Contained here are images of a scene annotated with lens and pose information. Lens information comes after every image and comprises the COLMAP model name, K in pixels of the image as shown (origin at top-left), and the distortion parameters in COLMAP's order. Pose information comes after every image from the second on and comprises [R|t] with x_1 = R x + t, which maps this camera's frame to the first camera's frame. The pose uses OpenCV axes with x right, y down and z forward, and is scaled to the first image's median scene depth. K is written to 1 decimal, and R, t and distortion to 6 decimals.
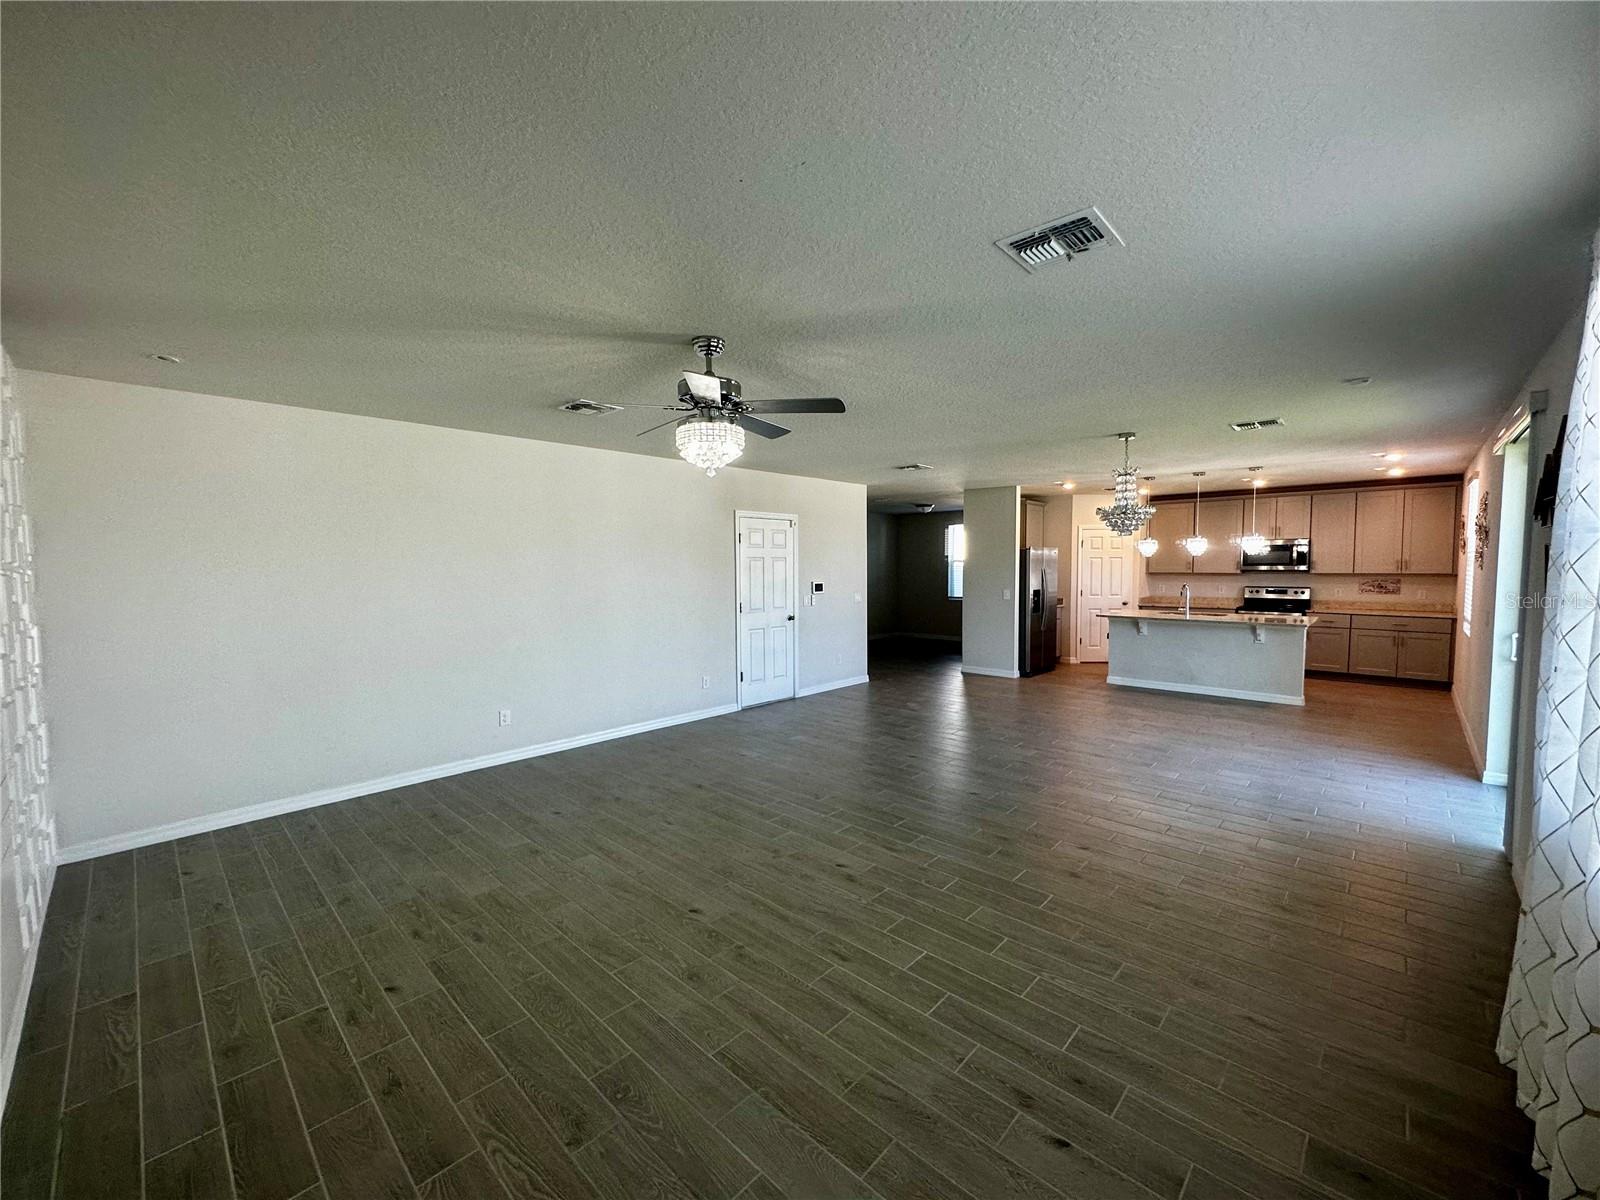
lens RADIAL K [[642.5, 0, 800.6], [0, 642.5, 604.7], [0, 0, 1]] dist [0.000207, -0.000123]
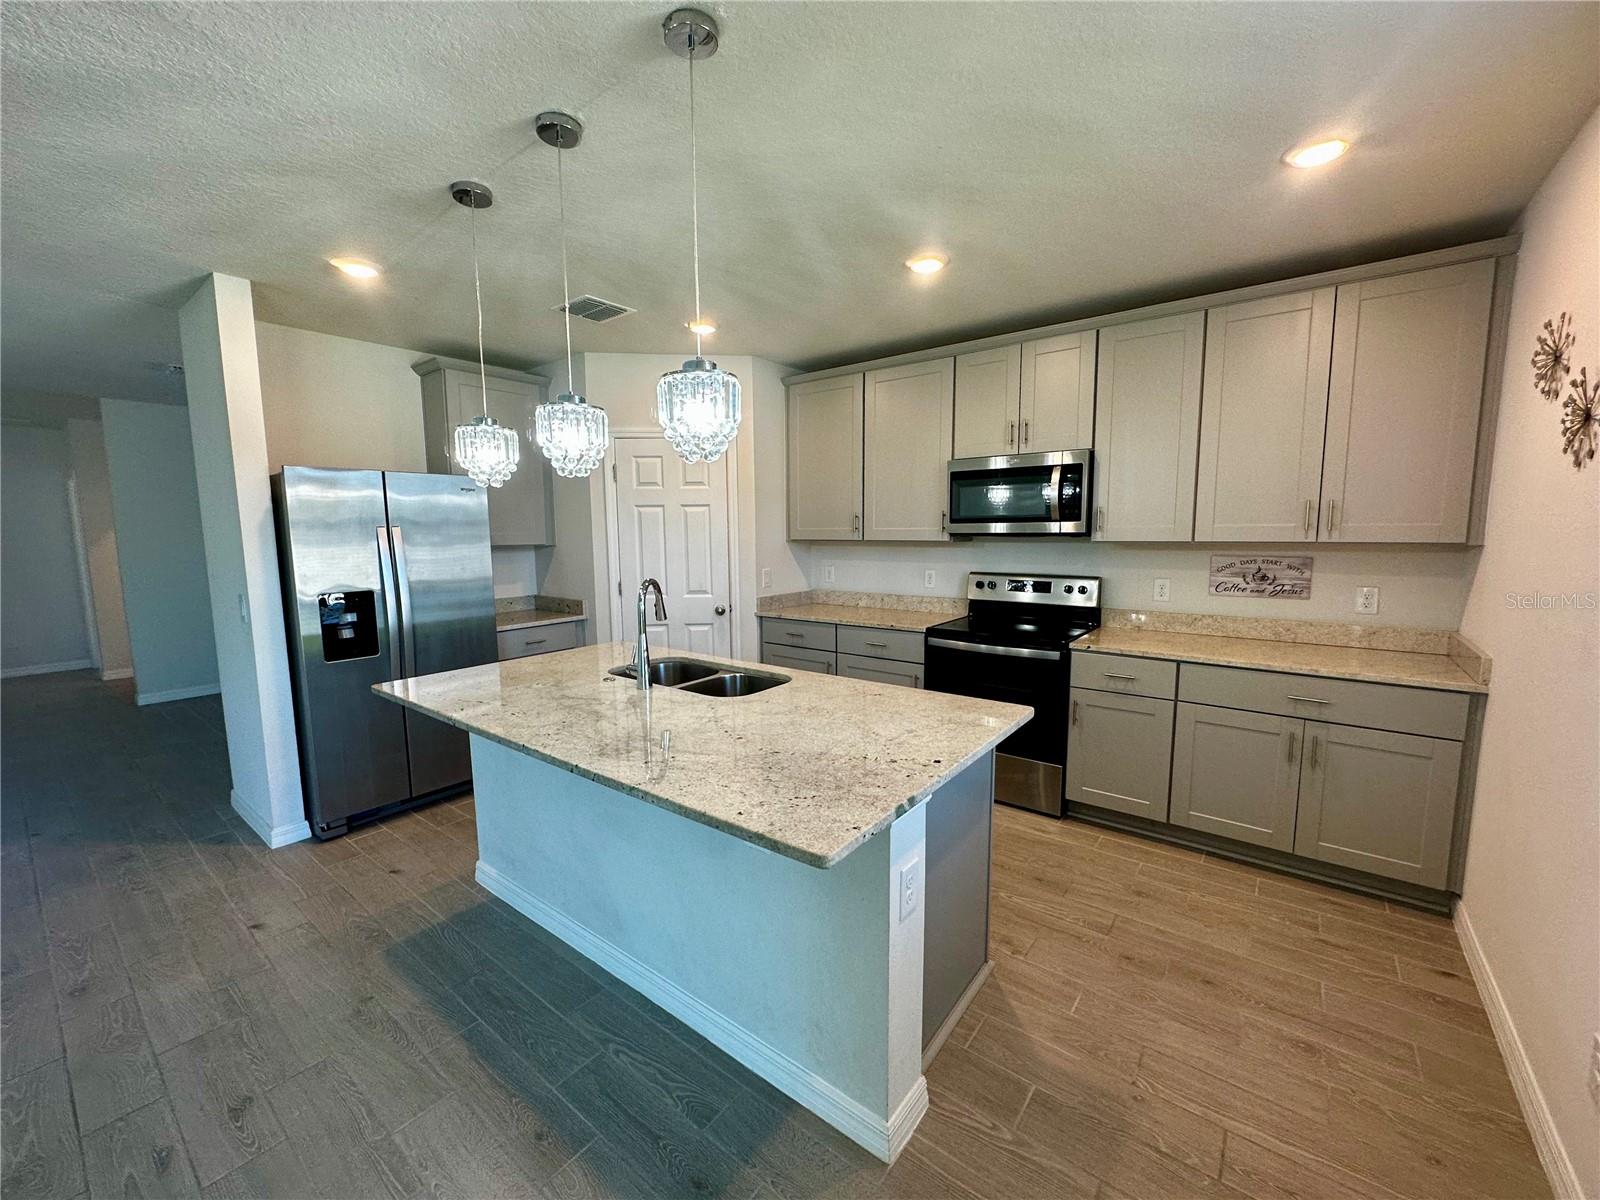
lens RADIAL K [[642.5, 0, 796.5], [0, 642.5, 601.5], [0, 0, 1]] dist [0.000207, -0.000123]
pose [[0.996408, -0.011044, 0.083961, 0.599328], [0.007078, 0.998852, 0.047383, -0.033221], [-0.084388, -0.046619, 0.995342, 0.647941]]
